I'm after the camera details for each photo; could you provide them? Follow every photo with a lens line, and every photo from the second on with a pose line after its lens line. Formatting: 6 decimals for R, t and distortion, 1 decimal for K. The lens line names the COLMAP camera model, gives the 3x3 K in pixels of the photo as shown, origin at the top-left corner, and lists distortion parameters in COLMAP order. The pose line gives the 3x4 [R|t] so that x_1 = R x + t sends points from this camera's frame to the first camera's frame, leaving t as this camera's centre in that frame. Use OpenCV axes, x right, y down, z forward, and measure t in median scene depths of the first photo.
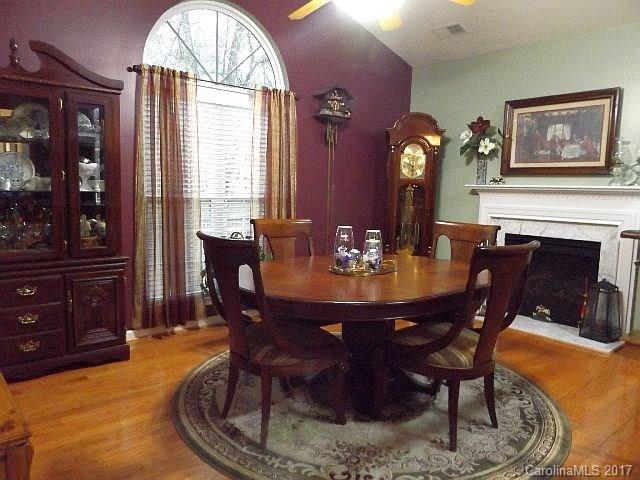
lens RADIAL K [[474.2, 0, 320.0], [0, 474.2, 240.0], [0, 0, 1]] dist [-0.005651, -0.001704]
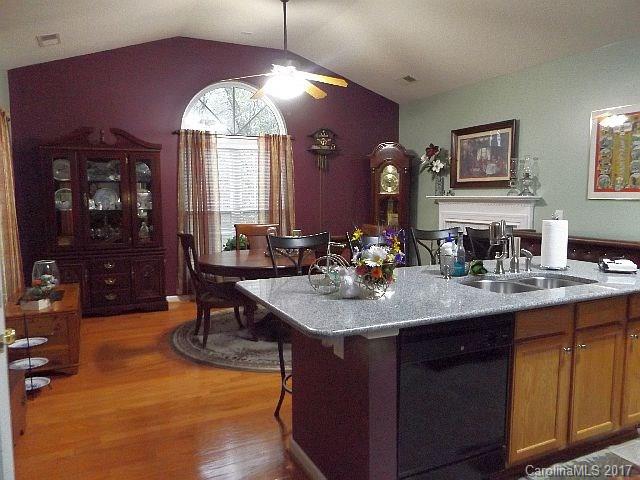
lens RADIAL K [[474.2, 0, 320.0], [0, 474.2, 240.0], [0, 0, 1]] dist [-0.005651, -0.001704]
pose [[0.964387, -0.003584, -0.264473, 0.422582], [-0.001268, 0.999834, -0.018173, 0.028606], [0.264494, 0.017861, 0.964222, -0.352355]]
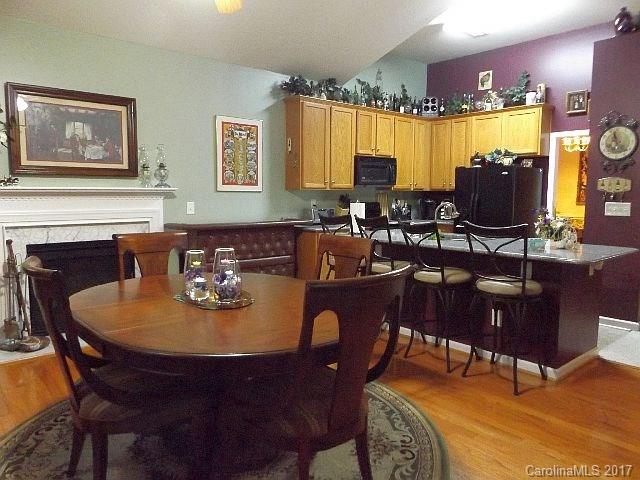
lens RADIAL K [[474.2, 0, 320.0], [0, 474.2, 240.0], [0, 0, 1]] dist [-0.005651, -0.001704]
pose [[-0.010411, -0.126747, 0.991880, -0.481573], [0.103945, 0.986423, 0.127141, -0.083057], [-0.994529, 0.104425, 0.002905, 0.546363]]
